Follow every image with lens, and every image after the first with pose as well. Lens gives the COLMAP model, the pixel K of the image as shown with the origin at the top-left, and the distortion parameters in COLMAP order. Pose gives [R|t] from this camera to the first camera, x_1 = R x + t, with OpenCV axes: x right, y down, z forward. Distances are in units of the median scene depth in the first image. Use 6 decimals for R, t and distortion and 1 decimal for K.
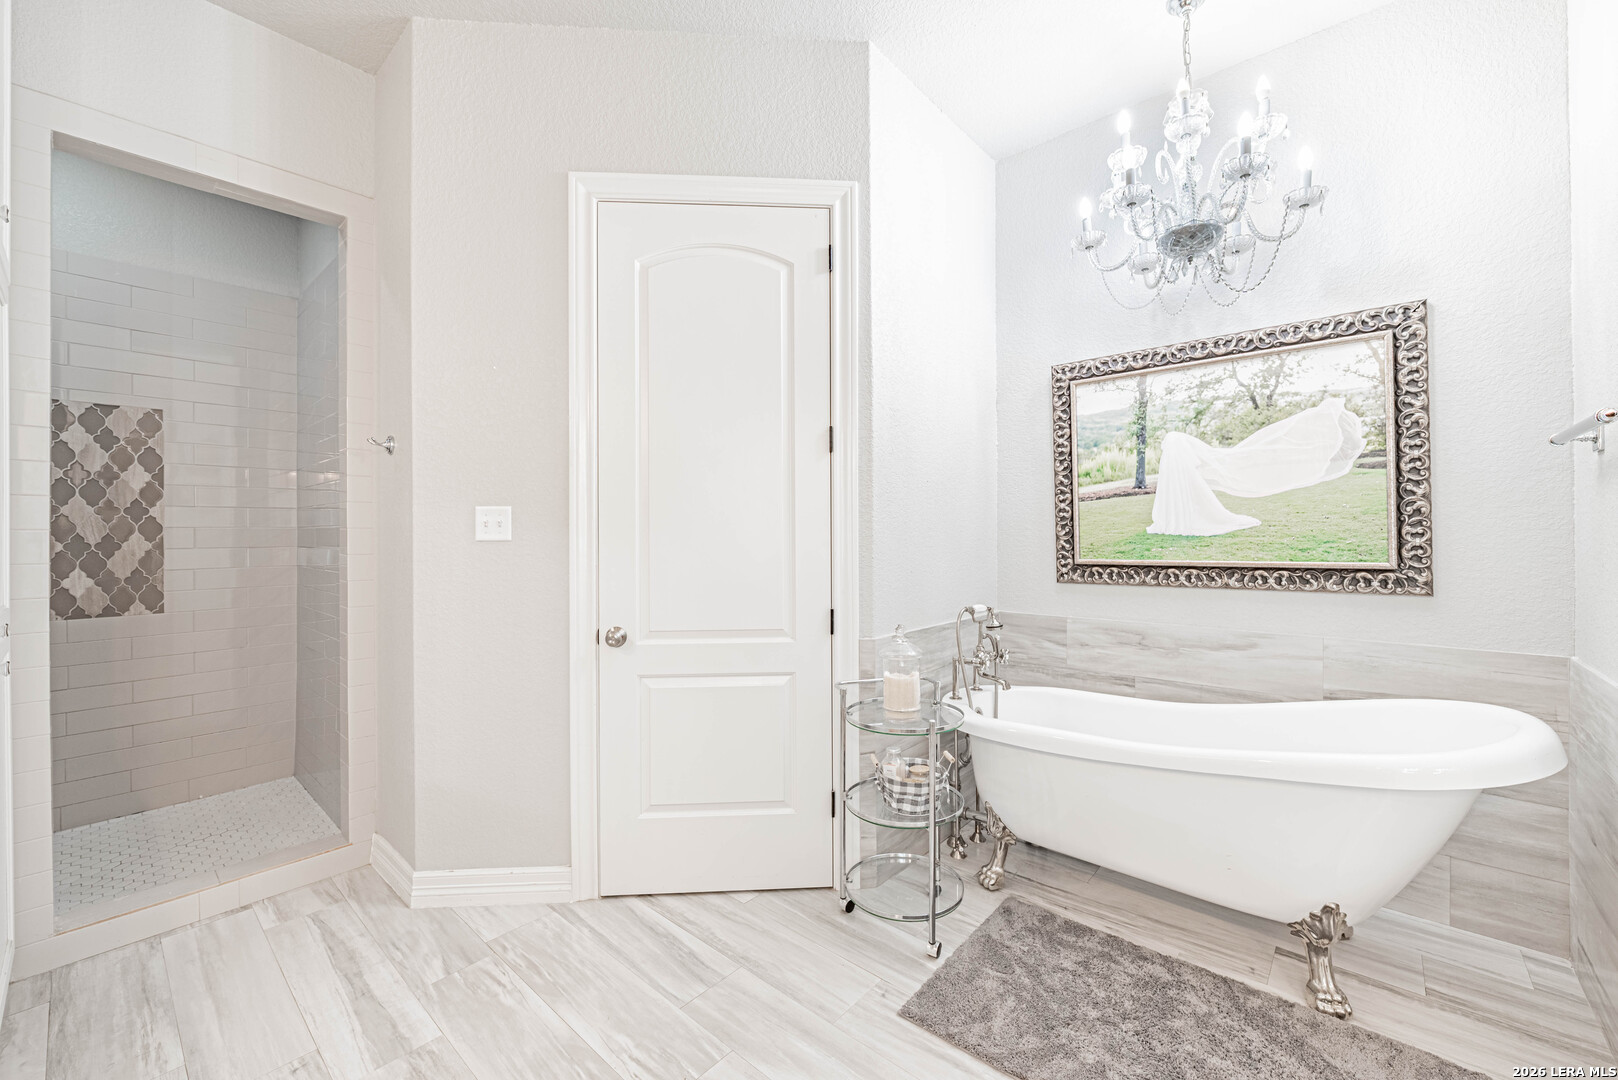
lens RADIAL K [[639.6, 0, 817.5], [0, 639.6, 534.3], [0, 0, 1]] dist [-0.005873, -0.000717]
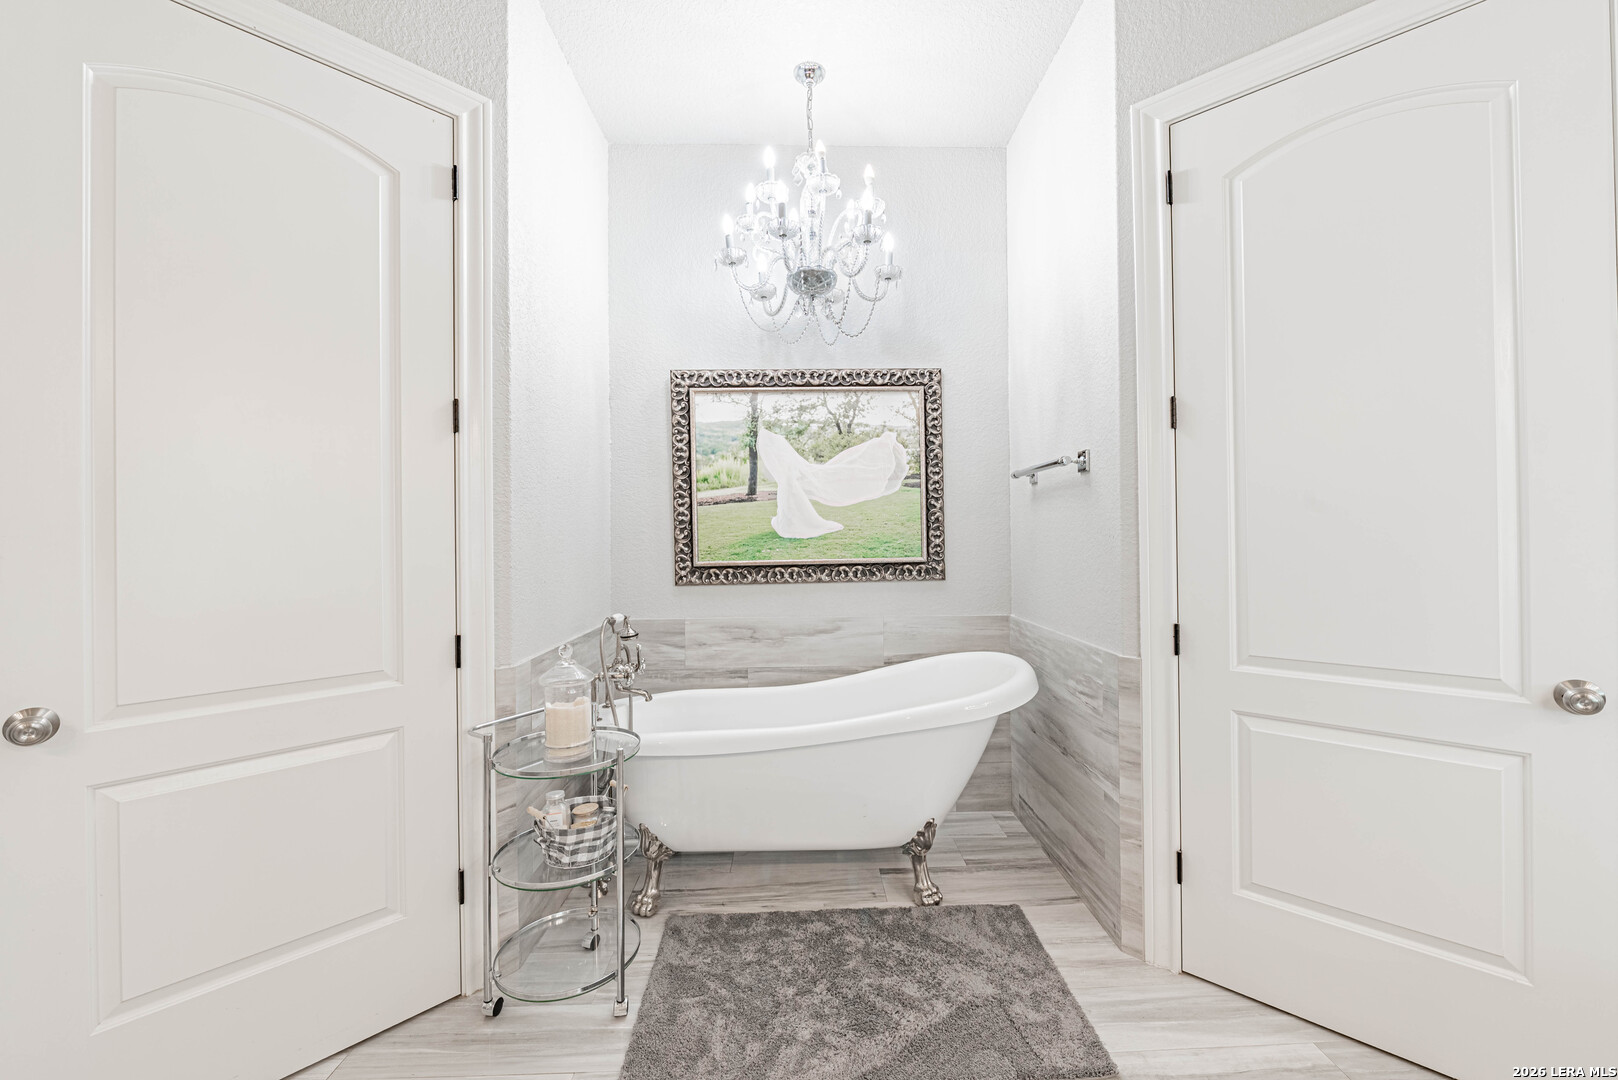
lens RADIAL K [[639.6, 0, 817.5], [0, 639.6, 534.3], [0, 0, 1]] dist [-0.005873, -0.000717]
pose [[0.736673, -0.000780, 0.676249, -0.188054], [0.005863, 0.999969, -0.005234, 0.001488], [-0.676224, 0.007821, 0.736655, 0.141911]]
